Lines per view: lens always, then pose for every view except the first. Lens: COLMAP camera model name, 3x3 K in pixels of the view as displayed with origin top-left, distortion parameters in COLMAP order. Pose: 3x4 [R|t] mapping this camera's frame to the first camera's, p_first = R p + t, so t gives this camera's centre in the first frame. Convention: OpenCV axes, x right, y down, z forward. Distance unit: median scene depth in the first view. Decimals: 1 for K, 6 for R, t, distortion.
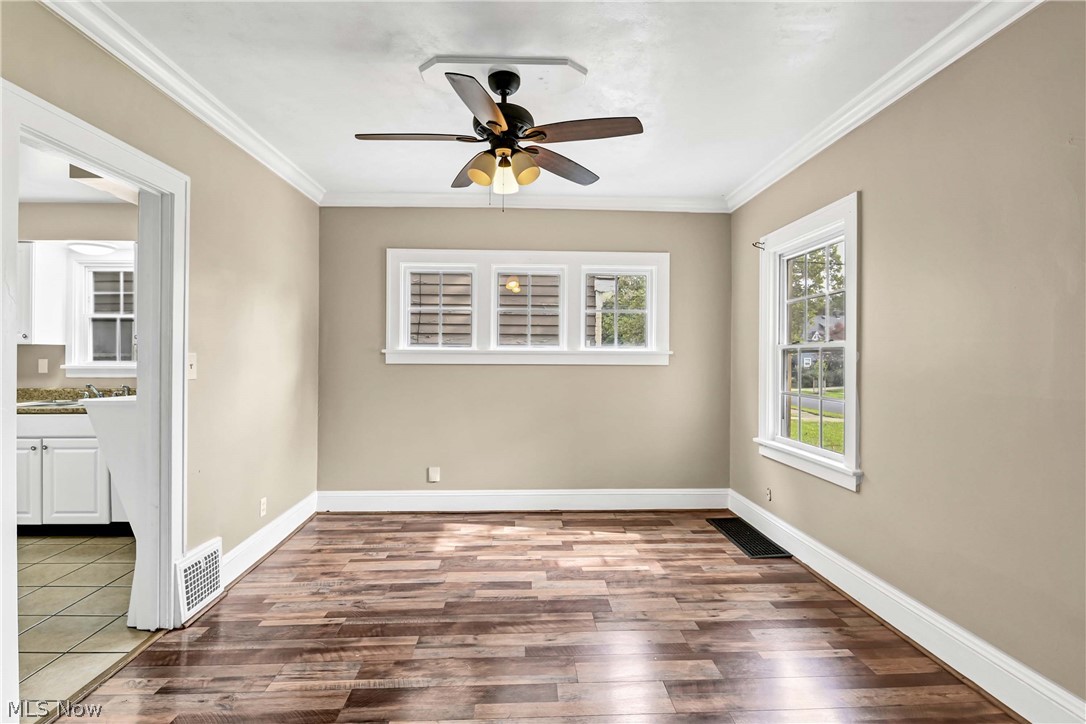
lens RADIAL K [[540.0, 0, 543.0], [0, 540.0, 362.0], [0, 0, 1]] dist [-0.002319, -0.000915]
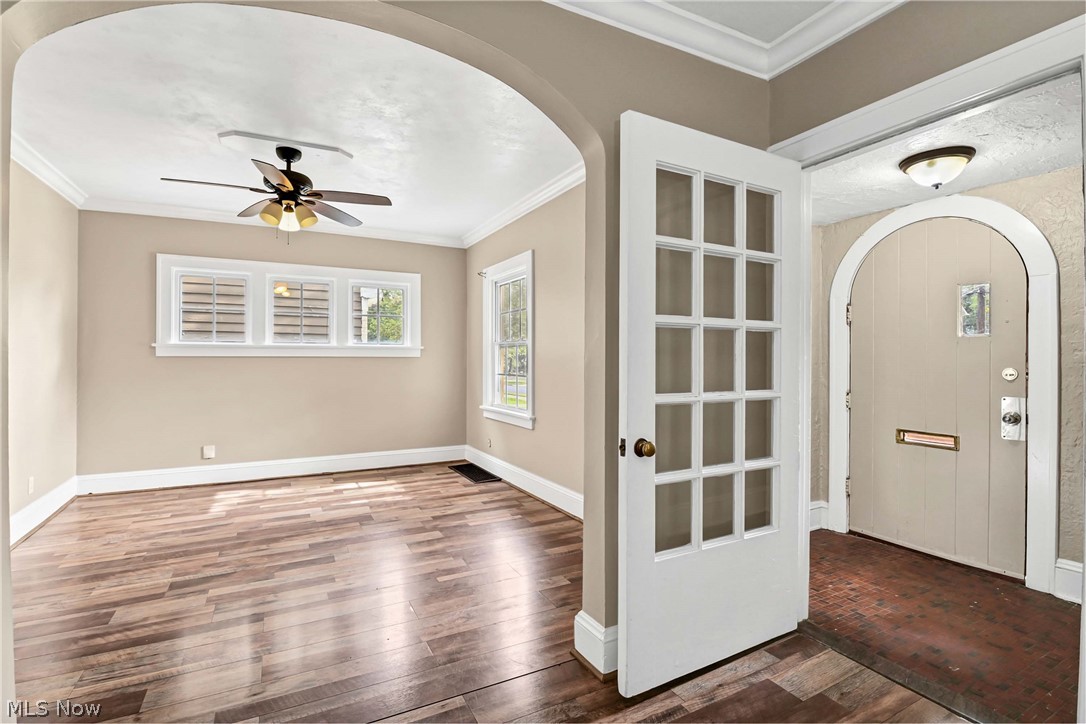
lens RADIAL K [[530.6, 0, 606.3], [0, 530.6, 355.5], [0, 0, 1]] dist [-0.001423, -0.006441]
pose [[0.865027, -0.003776, 0.501711, -0.041379], [0.012813, 0.999812, -0.014568, 0.036513], [-0.501561, 0.019030, 0.864913, -0.508175]]
